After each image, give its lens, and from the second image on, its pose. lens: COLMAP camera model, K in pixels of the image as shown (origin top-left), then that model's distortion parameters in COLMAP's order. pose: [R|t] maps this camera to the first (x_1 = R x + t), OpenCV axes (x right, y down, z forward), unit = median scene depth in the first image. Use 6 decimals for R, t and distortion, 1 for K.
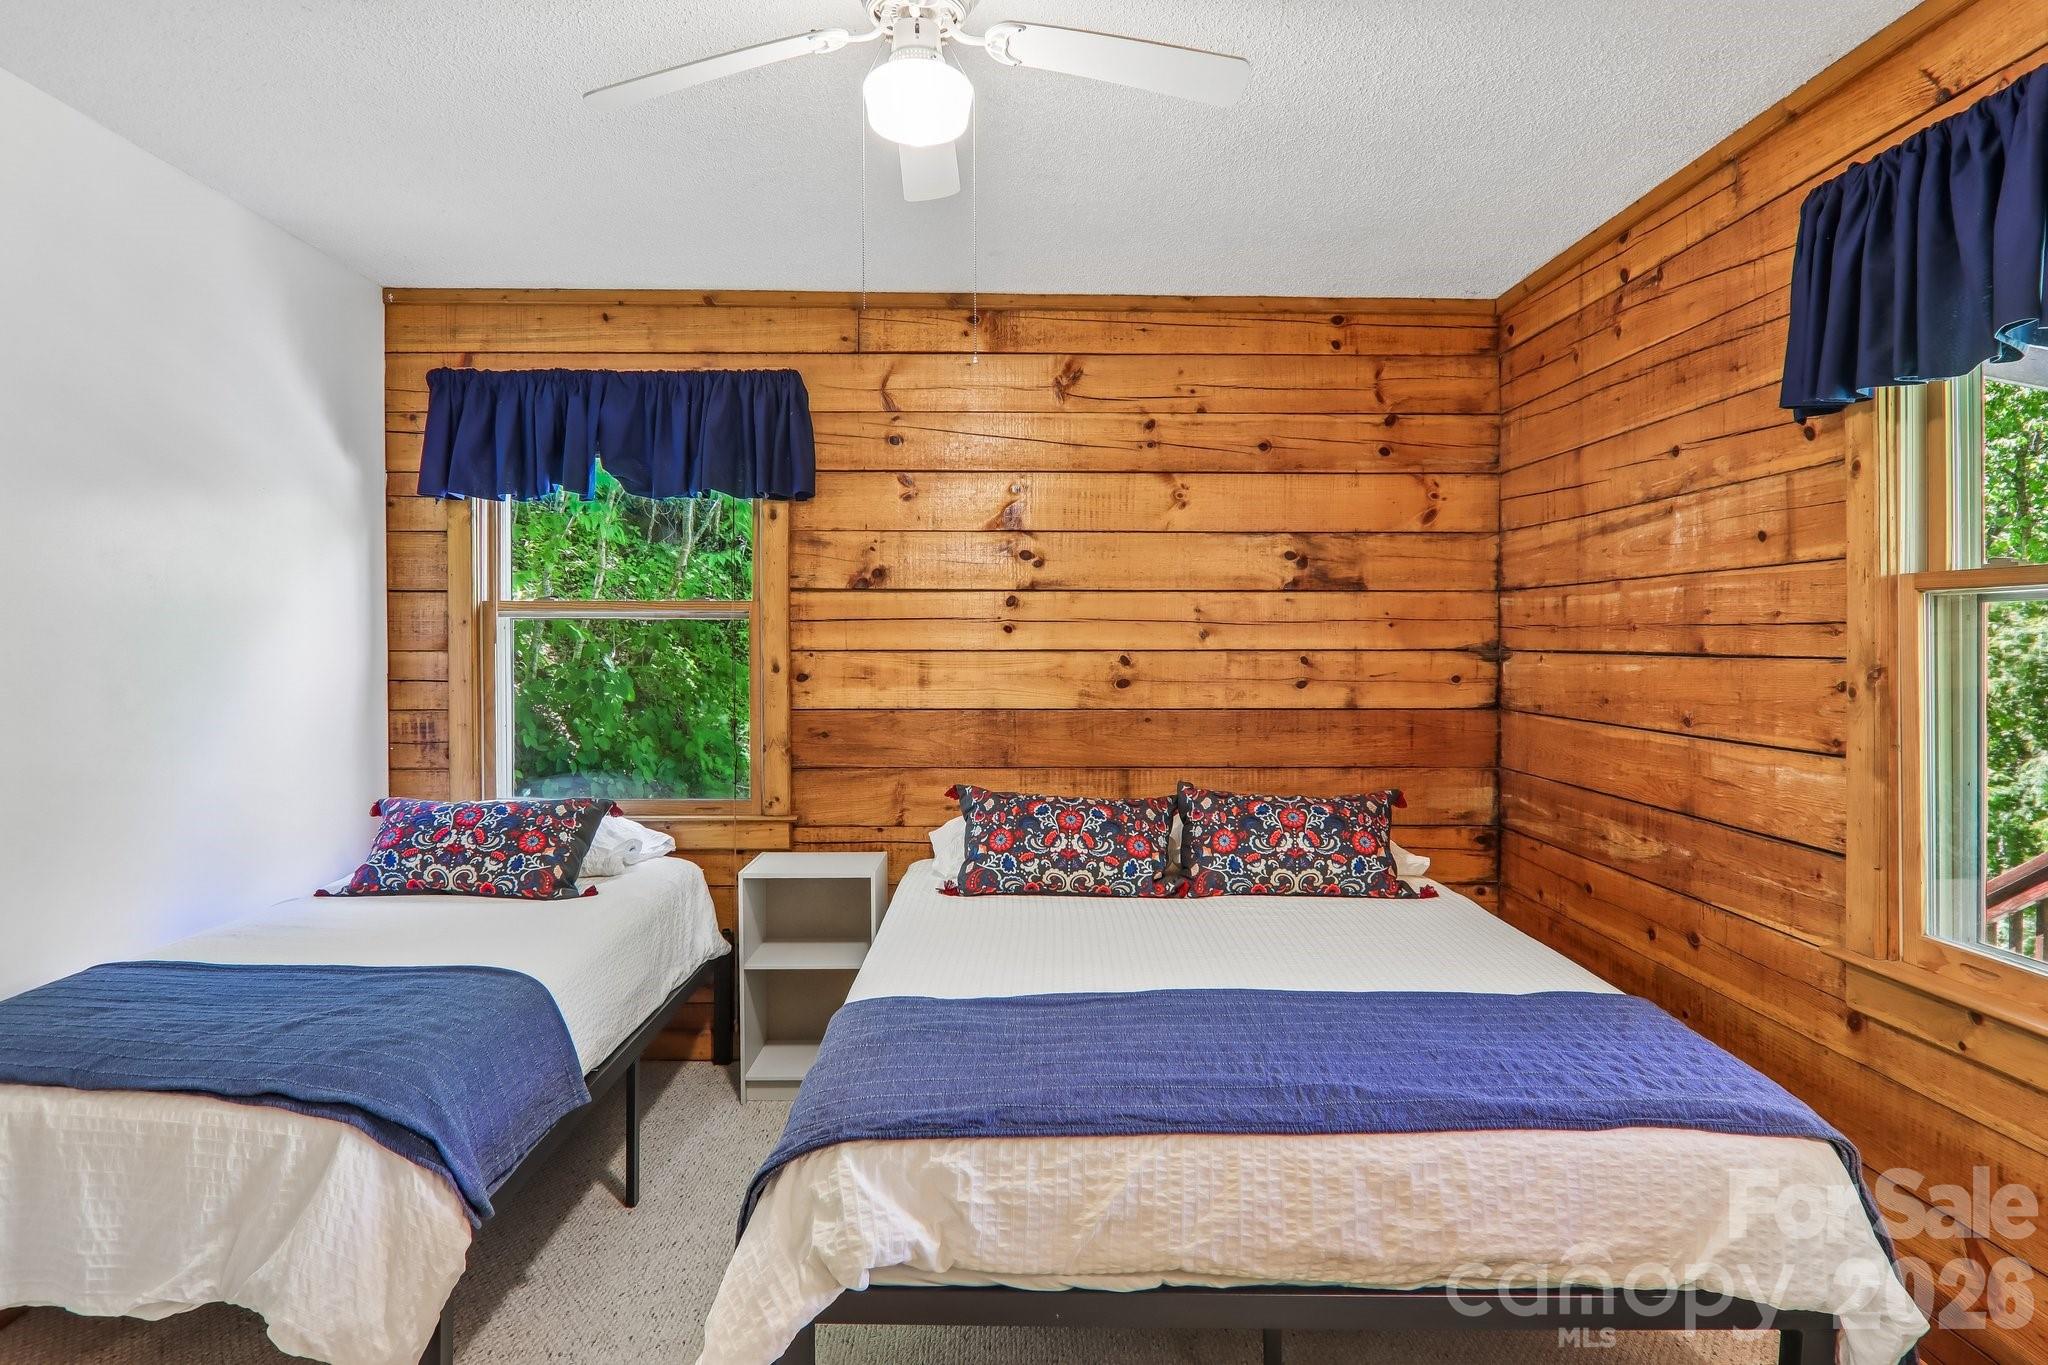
lens RADIAL K [[1161.3, 0, 1003.5], [0, 1161.3, 655.5], [0, 0, 1]] dist [0.007282, -0.021389]
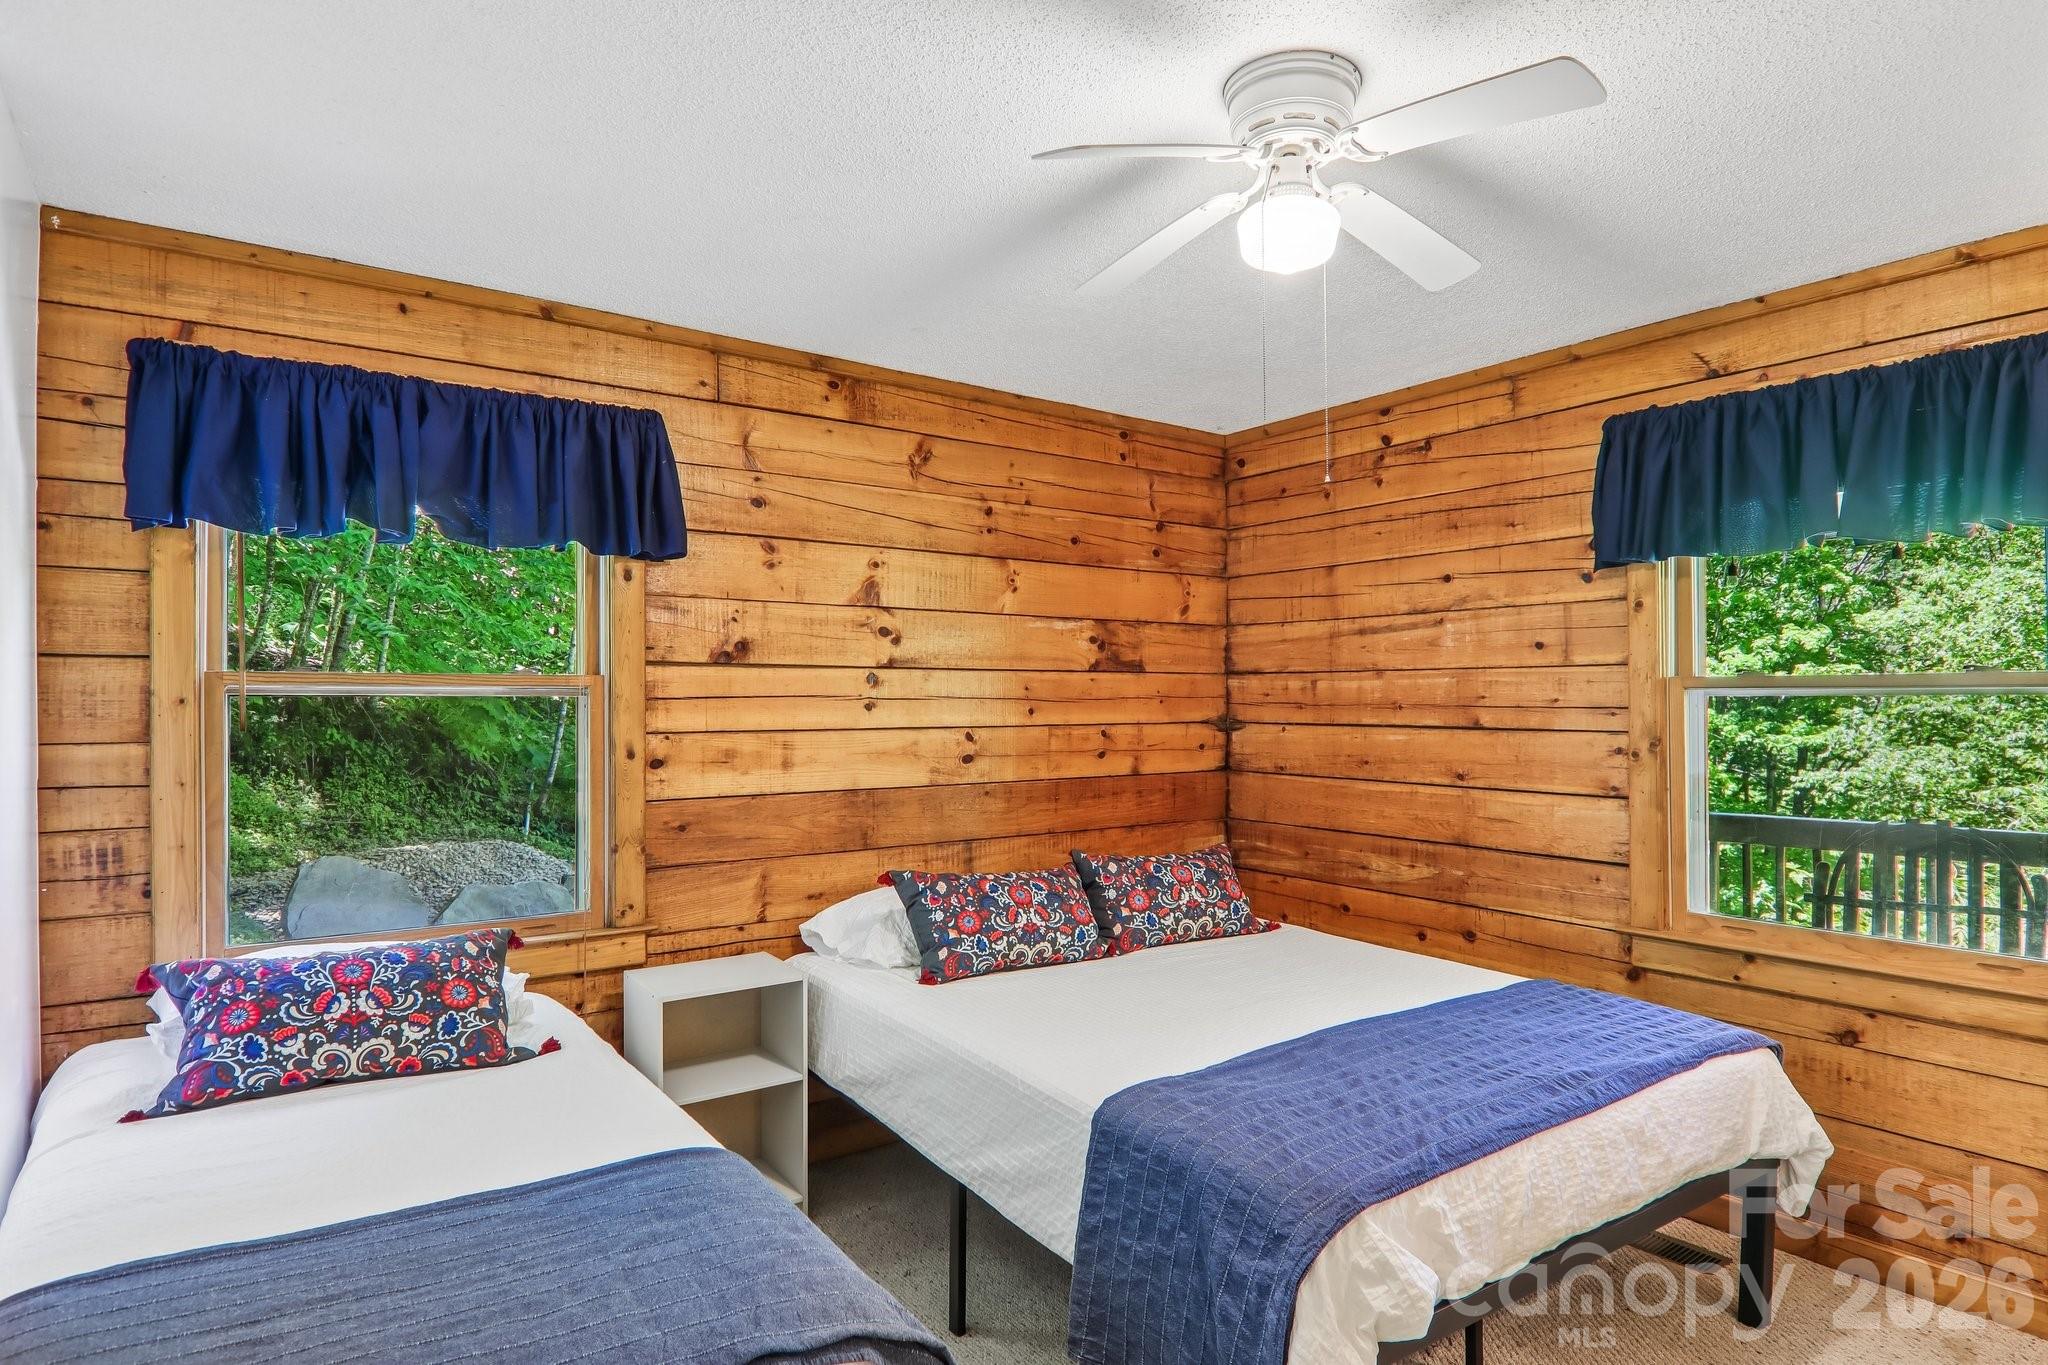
lens RADIAL K [[1138.7, 0, 1032.1], [0, 1138.7, 700.2], [0, 0, 1]] dist [0.006821, -0.021378]
pose [[0.818282, -0.001586, 0.574814, -0.436538], [0.008951, 0.999910, -0.009982, -0.017888], [-0.574747, 0.013313, 0.818223, 0.139947]]
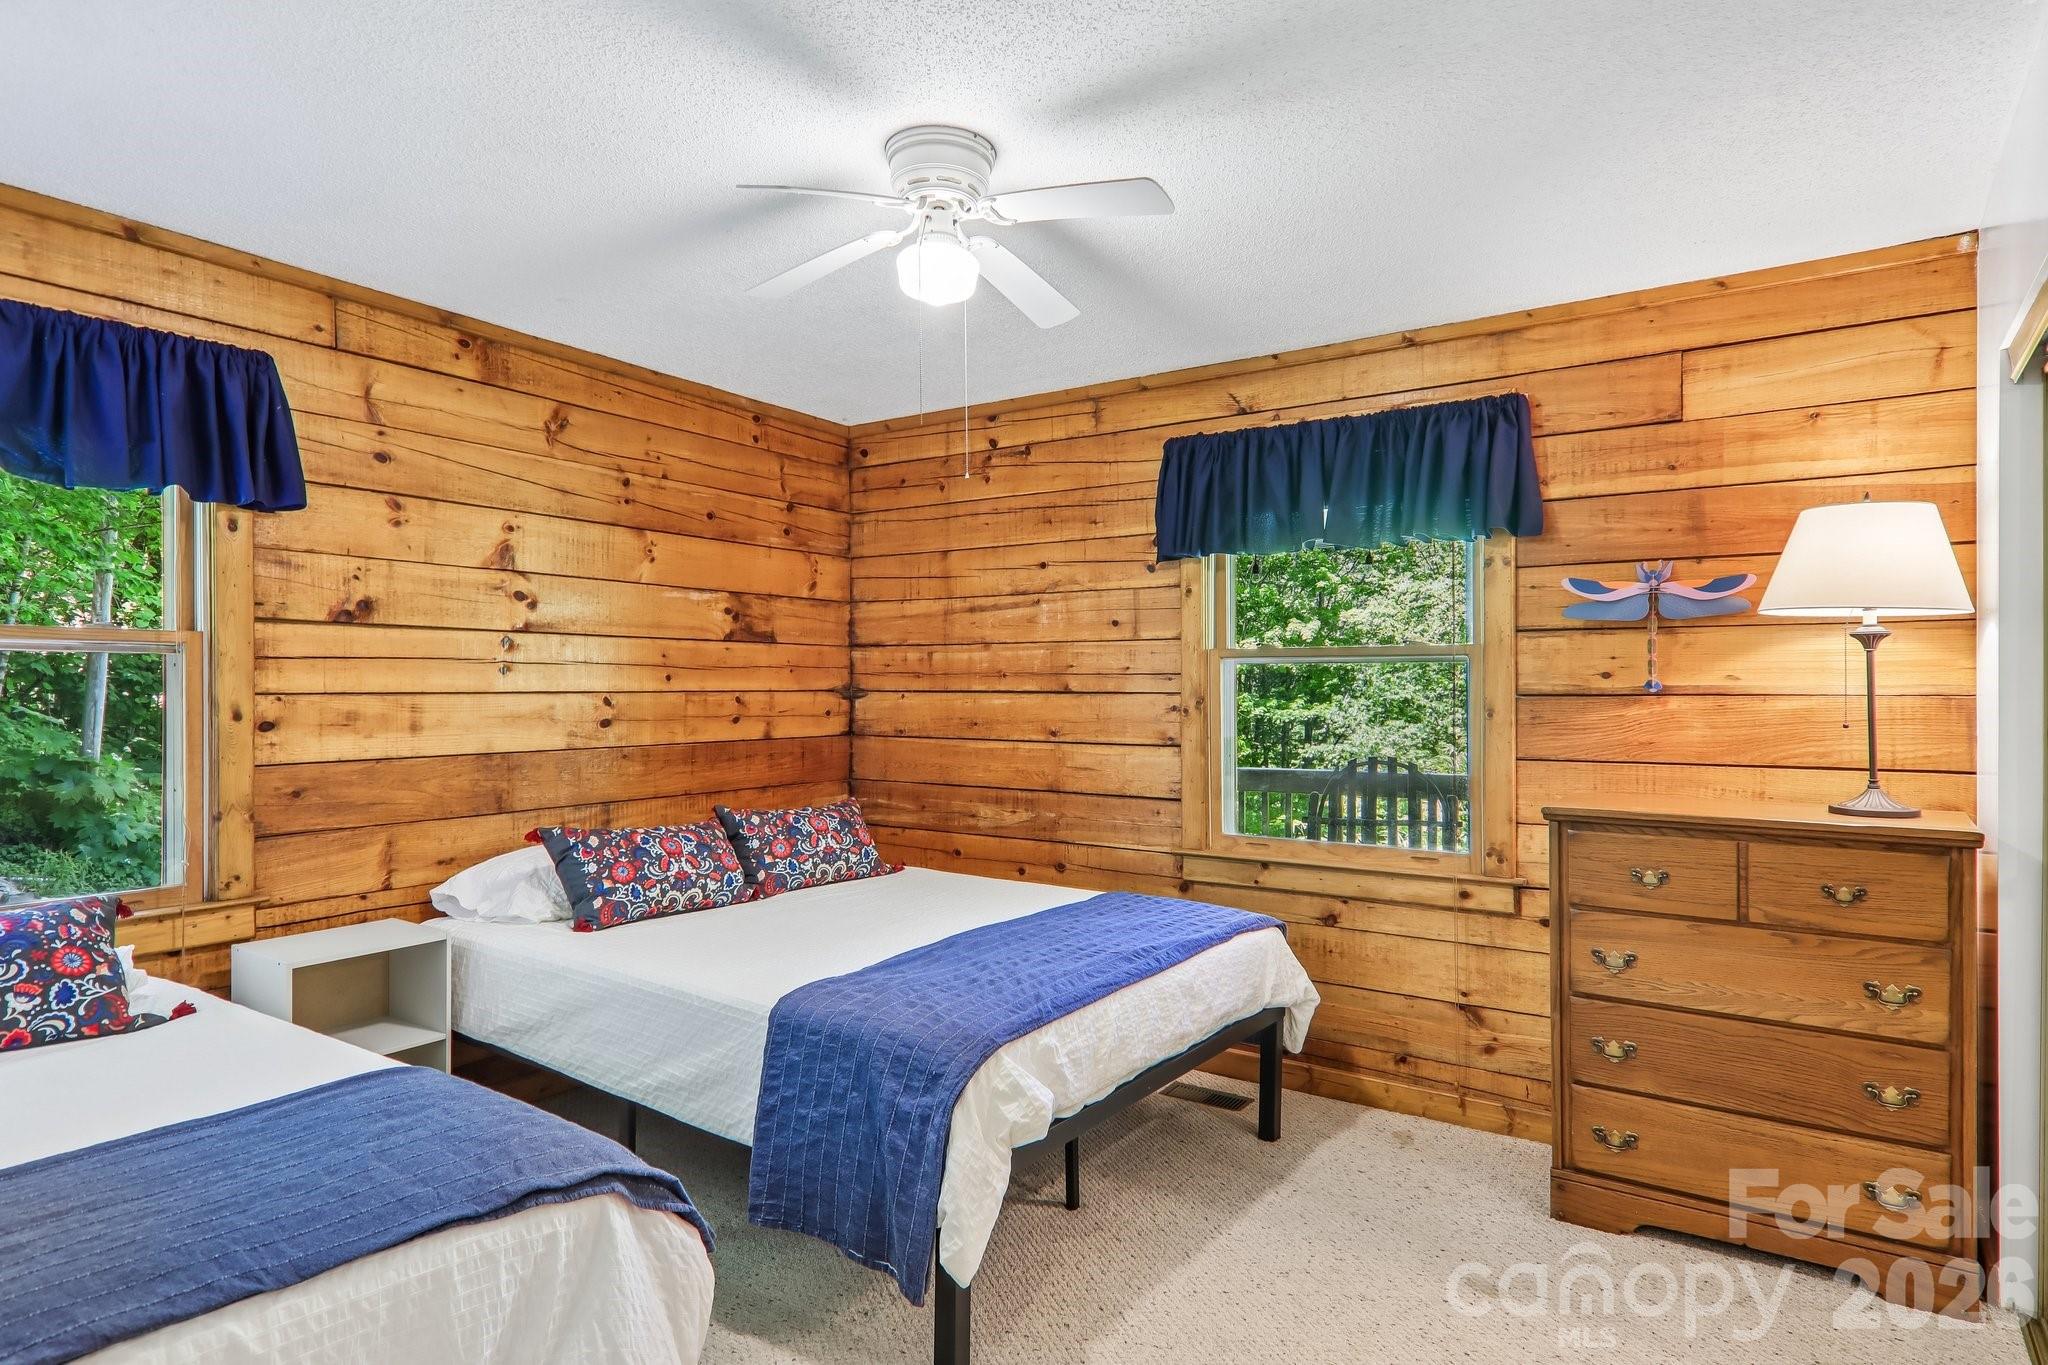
lens RADIAL K [[1141.9, 0, 1026.3], [0, 1141.9, 696.5], [0, 0, 1]] dist [0.035282, -0.021544]
pose [[0.569960, -0.007102, 0.821642, -0.542823], [0.009543, 0.999952, 0.002024, 0.001185], [-0.821617, 0.006687, 0.570001, 0.090419]]
